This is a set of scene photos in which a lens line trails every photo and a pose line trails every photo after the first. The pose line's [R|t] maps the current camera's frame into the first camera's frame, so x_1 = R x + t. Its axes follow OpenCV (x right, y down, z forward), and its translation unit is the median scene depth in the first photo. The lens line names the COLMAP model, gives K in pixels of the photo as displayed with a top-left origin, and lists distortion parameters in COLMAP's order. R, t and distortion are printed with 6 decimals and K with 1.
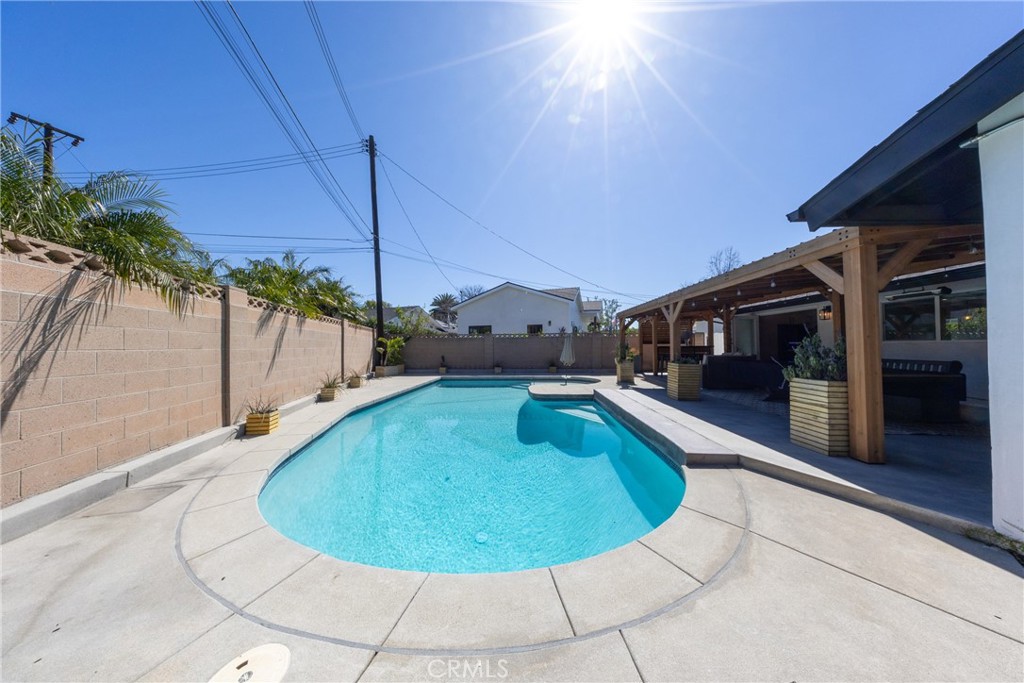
lens RADIAL K [[296.5, 0, 506.1], [0, 296.5, 339.1], [0, 0, 1]] dist [-0.000903, 0.000645]
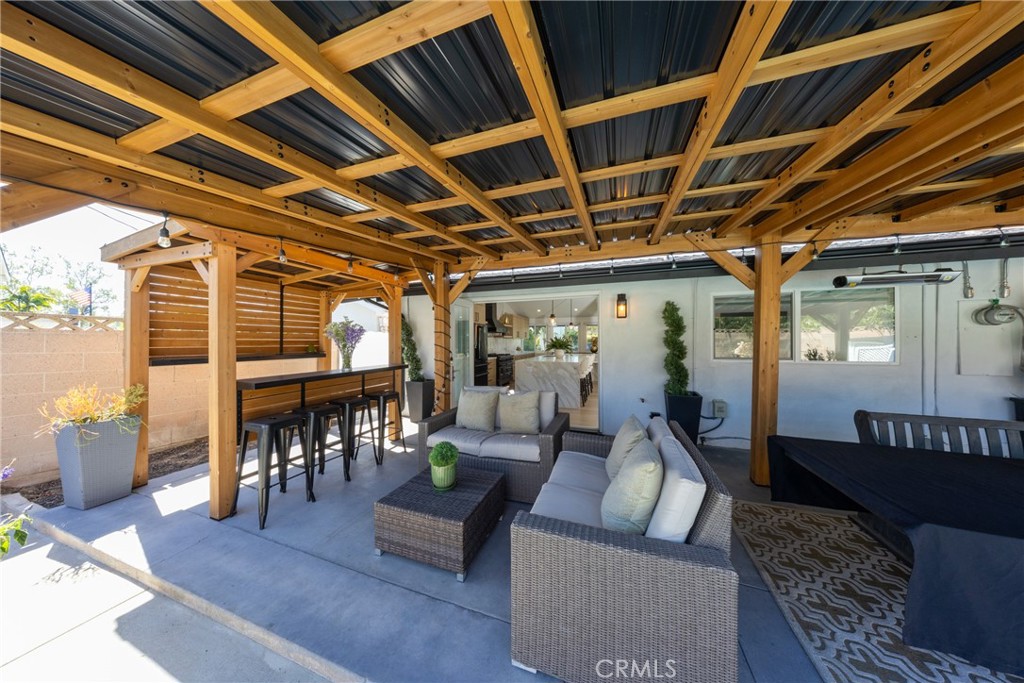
lens RADIAL K [[296.5, 0, 506.1], [0, 296.5, 339.1], [0, 0, 1]] dist [-0.000903, 0.000645]
pose [[0.267600, 0.022225, 0.963274, 0.499159], [-0.026130, 0.999534, -0.015802, -0.014494], [-0.963176, -0.020941, 0.268056, 1.070840]]
